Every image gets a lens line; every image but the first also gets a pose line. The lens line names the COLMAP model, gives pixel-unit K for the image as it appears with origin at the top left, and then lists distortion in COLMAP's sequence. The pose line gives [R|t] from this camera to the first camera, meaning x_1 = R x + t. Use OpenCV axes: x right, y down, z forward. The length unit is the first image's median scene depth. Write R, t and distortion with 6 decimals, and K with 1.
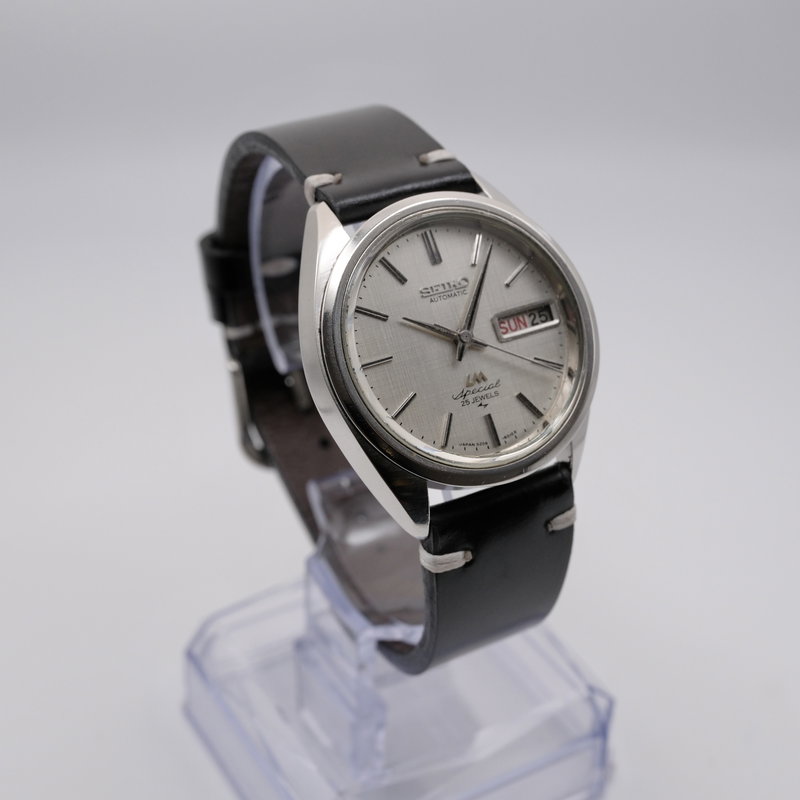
lens RADIAL K [[1620.4, 0, 400.6], [0, 1620.4, 400.0], [0, 0, 1]] dist [0.005697, 0.000000]
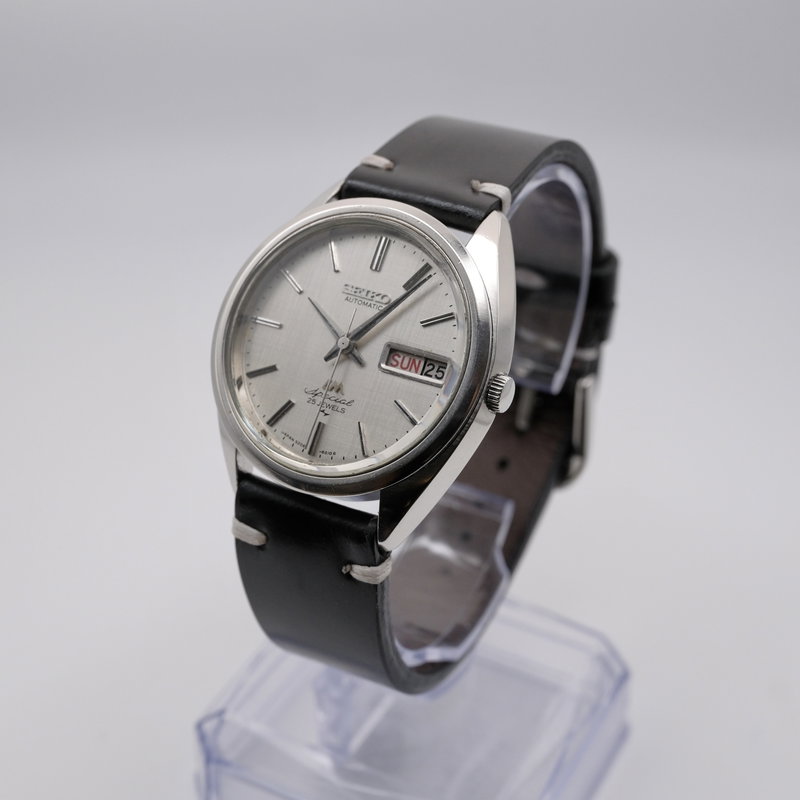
lens RADIAL K [[1620.4, 0, 400.4], [0, 1620.4, 402.5], [0, 0, 1]] dist [0.005697, 0.000000]
pose [[0.527374, 0.440006, -0.726823, 0.779417], [-0.459878, 0.867138, 0.191269, -0.209450], [0.714416, 0.233379, 0.659655, 0.378416]]
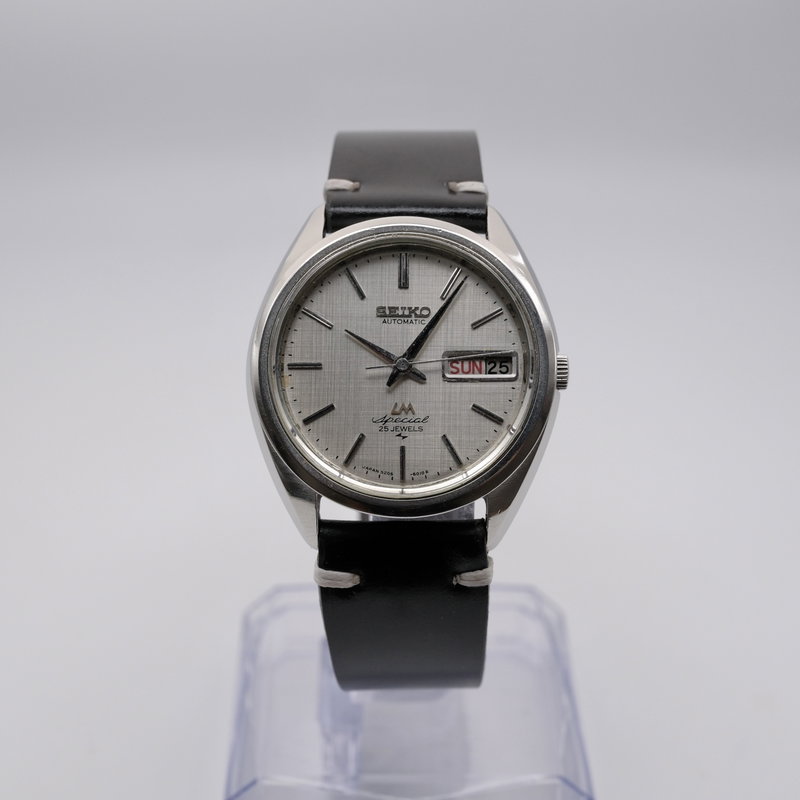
lens RADIAL K [[1620.4, 0, 397.8], [0, 1620.4, 397.6], [0, 0, 1]] dist [0.005697, 0.000000]
pose [[0.868329, 0.252125, -0.427128, 0.459189], [-0.260284, 0.964691, 0.040293, -0.057960], [0.422205, 0.076187, 0.903293, 0.105483]]
